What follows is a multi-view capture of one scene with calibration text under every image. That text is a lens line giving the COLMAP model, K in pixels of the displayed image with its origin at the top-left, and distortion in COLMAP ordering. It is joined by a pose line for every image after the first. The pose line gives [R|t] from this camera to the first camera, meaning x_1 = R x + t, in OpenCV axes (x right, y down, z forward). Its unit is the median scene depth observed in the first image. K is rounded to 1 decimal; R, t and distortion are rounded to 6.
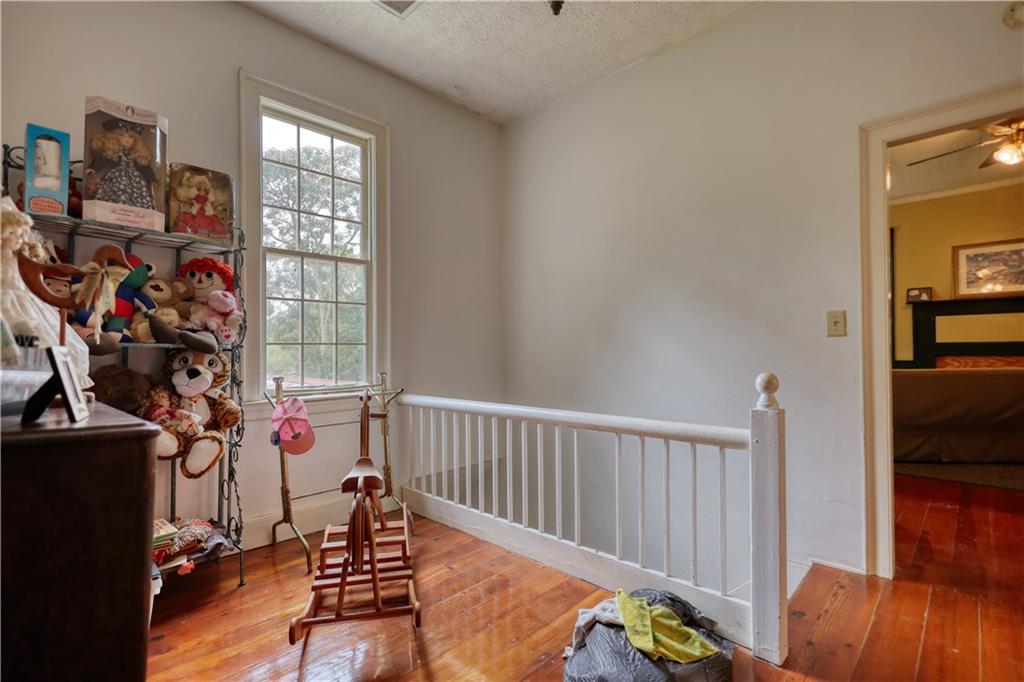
lens RADIAL K [[476.6, 0, 512.0], [0, 476.6, 341.0], [0, 0, 1]] dist [0.000508, -0.000075]
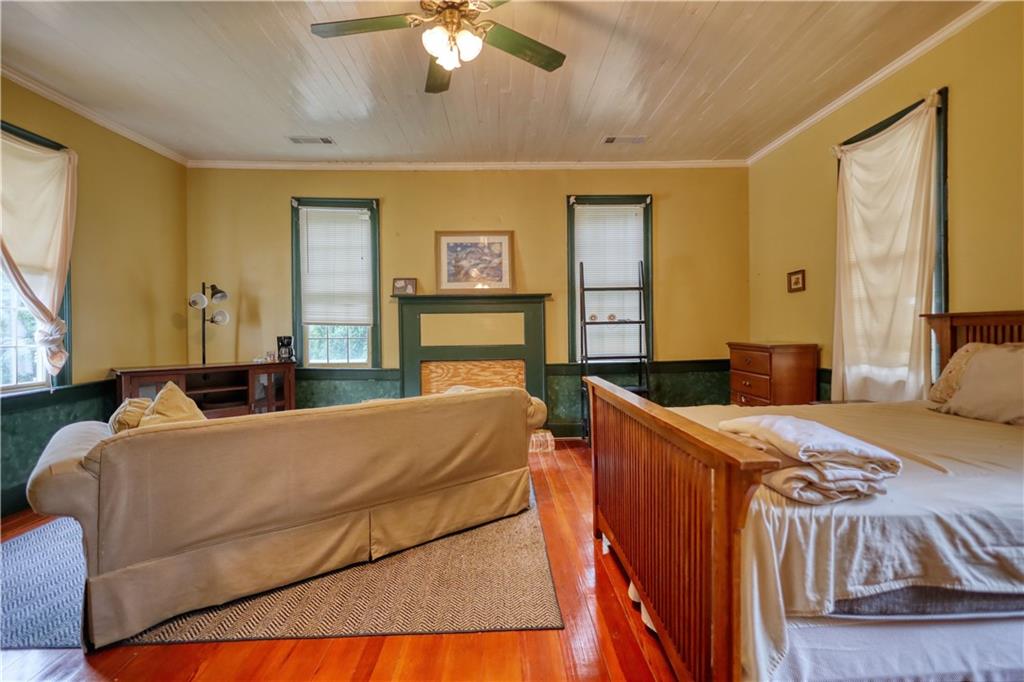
lens RADIAL K [[482.4, 0, 512.0], [0, 482.4, 341.0], [0, 0, 1]] dist [-0.000088, -0.000019]
pose [[0.690637, -0.011856, 0.723104, 0.403674], [0.001185, 0.999883, 0.015262, -0.018321], [-0.723200, -0.009684, 0.690571, 0.316885]]
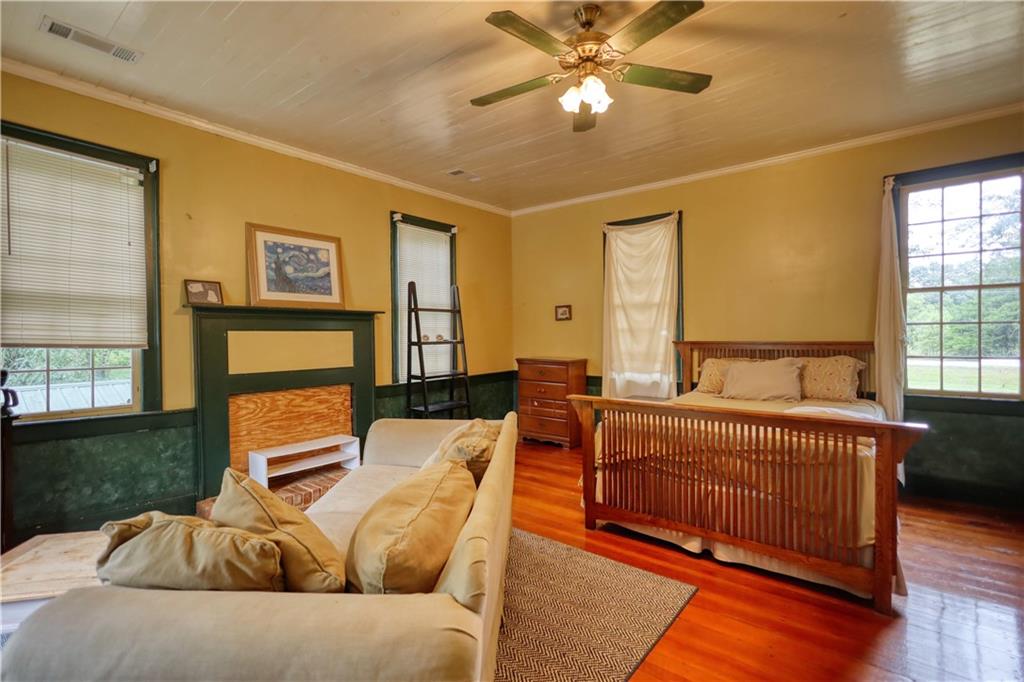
lens RADIAL K [[475.3, 0, 512.0], [0, 475.3, 341.0], [0, 0, 1]] dist [0.000884, -0.000066]
pose [[-0.088999, 0.002135, 0.996029, 0.260810], [0.003934, 0.999991, -0.001792, -0.037648], [-0.996024, 0.003759, -0.089007, 0.708186]]
